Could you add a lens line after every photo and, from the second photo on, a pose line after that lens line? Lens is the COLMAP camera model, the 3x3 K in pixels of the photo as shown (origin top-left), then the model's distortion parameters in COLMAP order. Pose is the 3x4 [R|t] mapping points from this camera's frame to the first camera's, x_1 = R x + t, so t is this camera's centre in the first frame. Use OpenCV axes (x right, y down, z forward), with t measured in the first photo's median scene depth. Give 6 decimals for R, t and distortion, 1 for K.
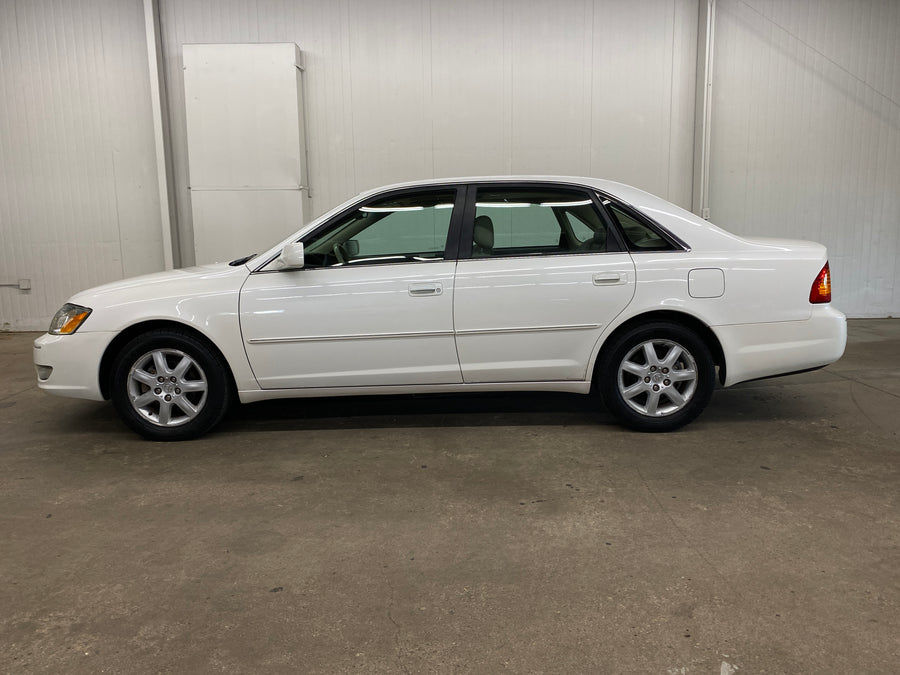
lens RADIAL K [[696.2, 0, 448.7], [0, 696.2, 326.8], [0, 0, 1]] dist [0.021215, -0.018559]
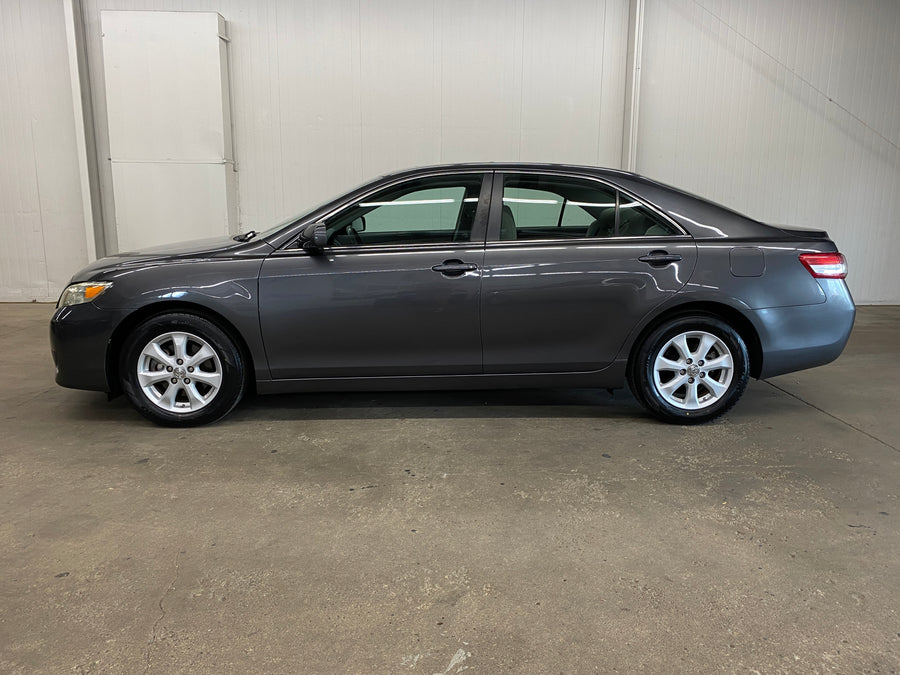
lens RADIAL K [[696.2, 0, 450.6], [0, 696.2, 328.1], [0, 0, 1]] dist [0.021215, -0.018559]
pose [[0.999399, 0.018180, 0.029509, 0.196291], [-0.019315, 0.999066, 0.038644, -0.021608], [-0.028779, -0.039190, 0.998817, -0.009590]]
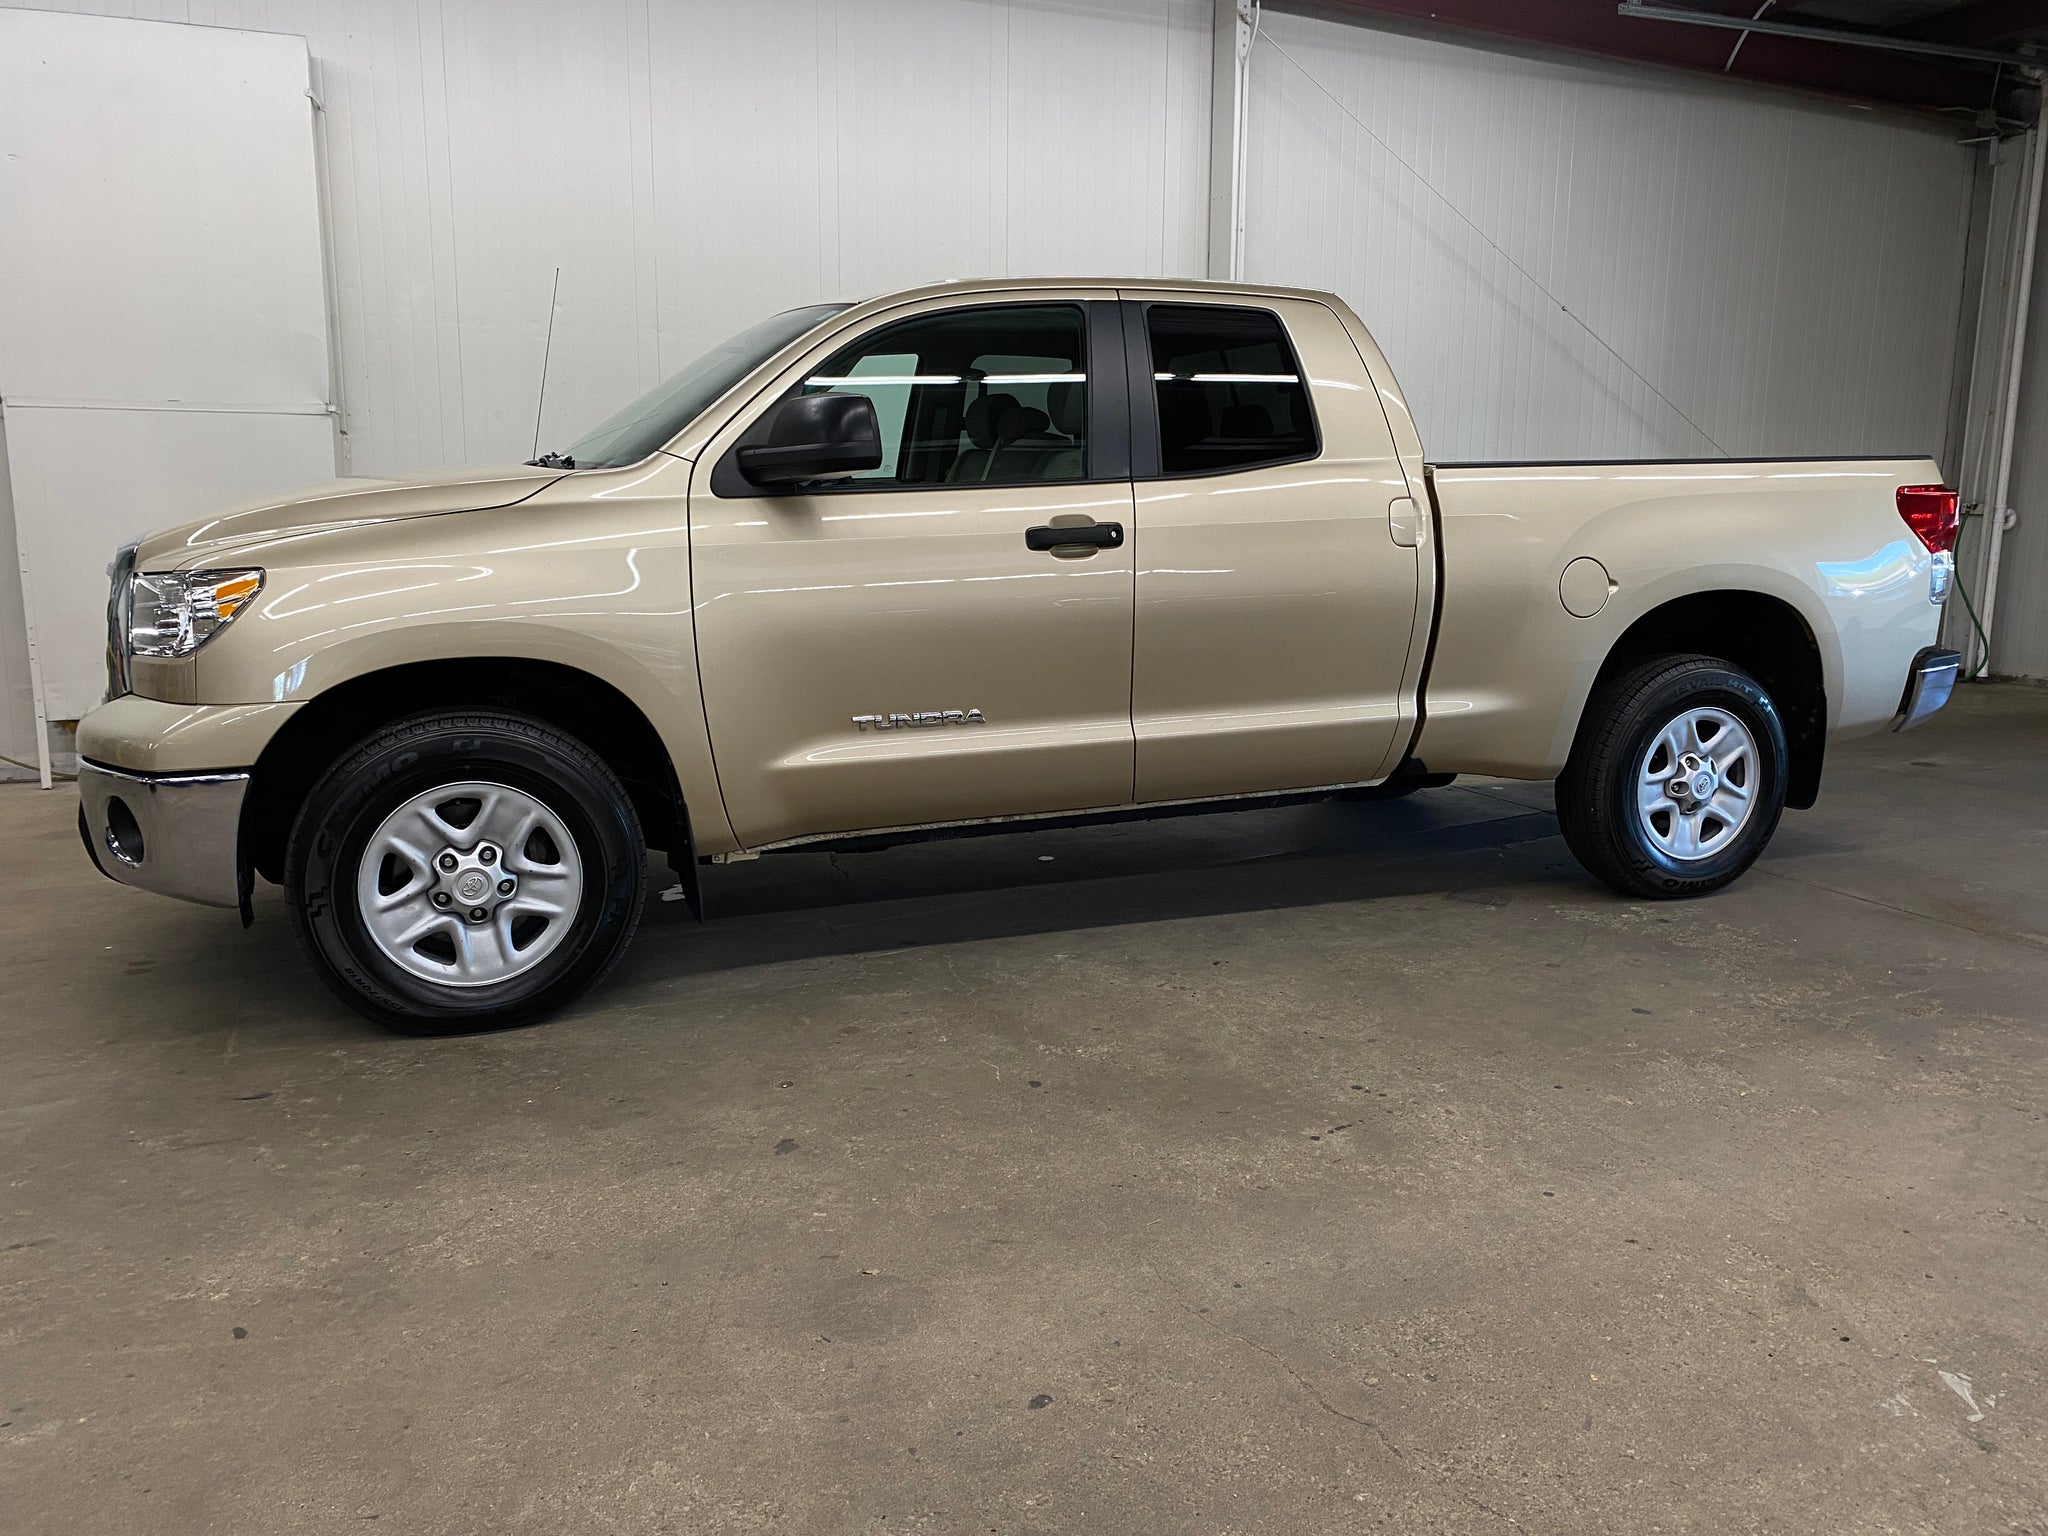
lens RADIAL K [[1584.3, 0, 1034.6], [0, 1584.3, 752.6], [0, 0, 1]] dist [0.021215, -0.018559]
pose [[0.930049, -0.041220, 0.365116, -0.424018], [0.033092, 0.999046, 0.028492, -0.046233], [-0.365942, -0.014416, 0.930526, 0.046163]]
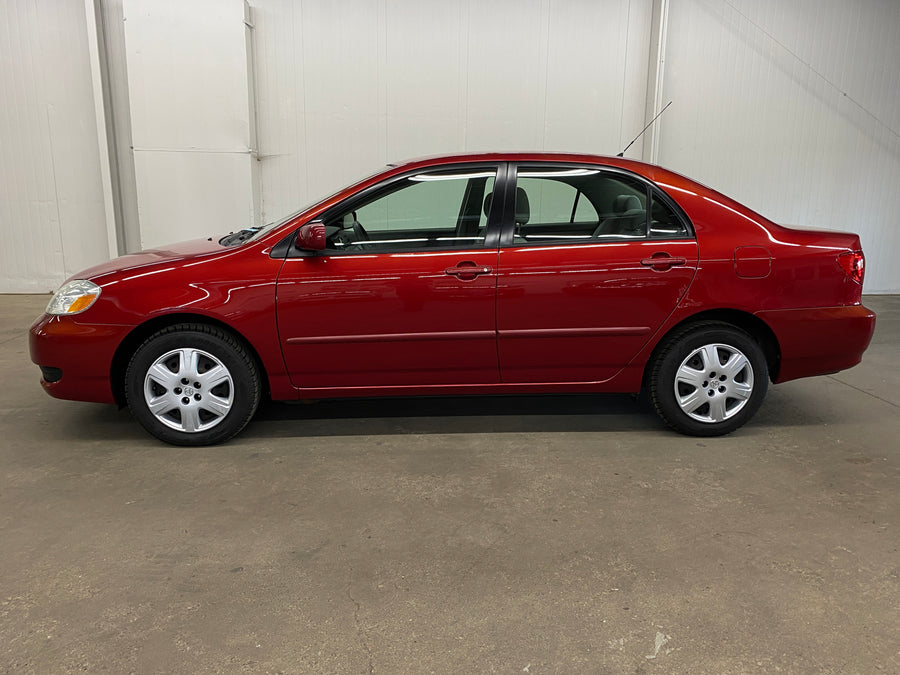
lens RADIAL K [[696.2, 0, 451.9], [0, 696.2, 333.0], [0, 0, 1]] dist [0.021215, -0.018559]
pose [[0.996813, 0.012481, 0.078793, -0.011556], [-0.017460, 0.997872, 0.062816, -0.029257], [-0.077841, -0.063991, 0.994910, -0.017836]]
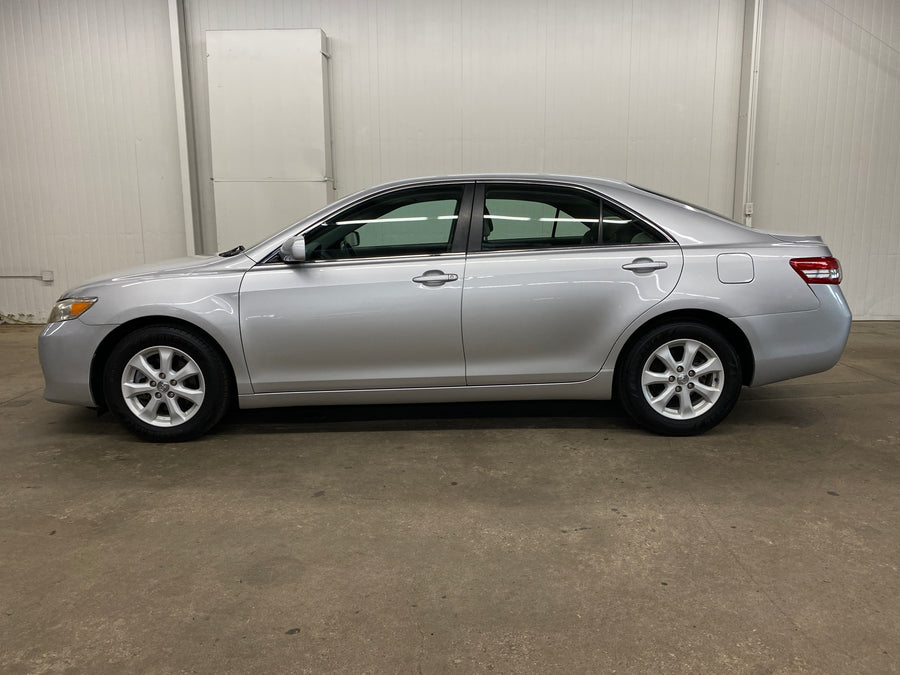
lens RADIAL K [[696.2, 0, 444.4], [0, 696.2, 328.3], [0, 0, 1]] dist [0.021215, -0.018559]
pose [[0.999183, 0.012579, -0.038419, -0.016585], [-0.012058, 0.999833, 0.013763, -0.018376], [0.038586, -0.013288, 0.999167, 0.084141]]
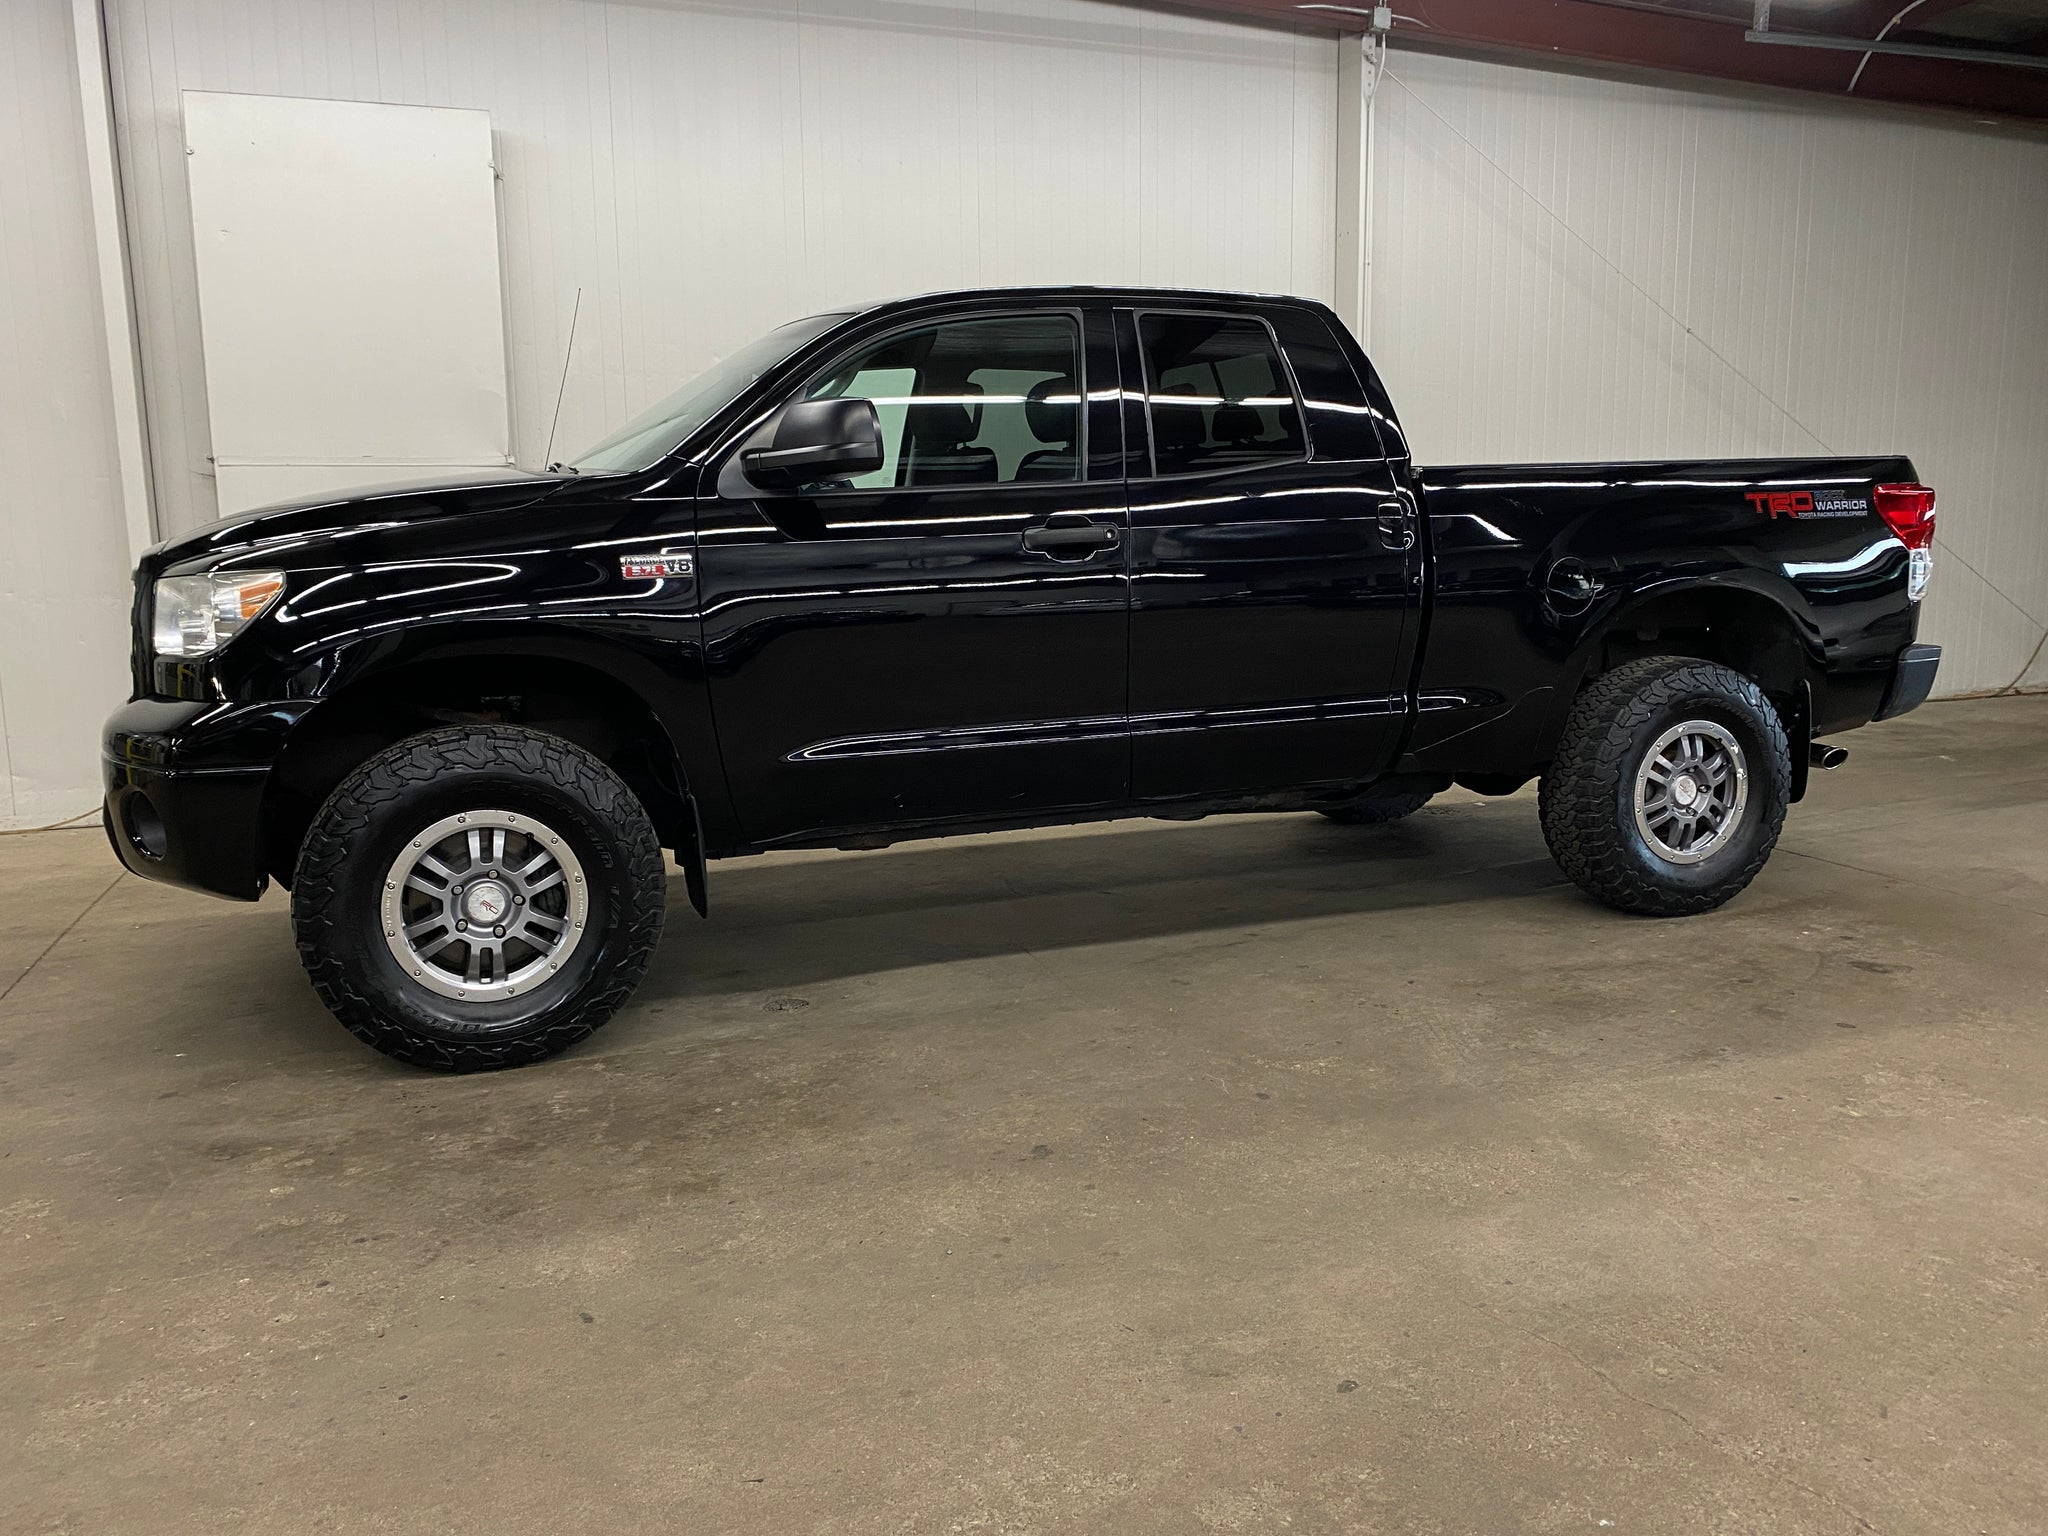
lens RADIAL K [[1584.3, 0, 1021.5], [0, 1584.3, 747.1], [0, 0, 1]] dist [0.021215, -0.018559]
pose [[0.947865, -0.044842, 0.315502, -0.545123], [0.045931, 0.998937, 0.003987, -0.048769], [-0.315345, 0.010712, 0.948917, 0.032841]]
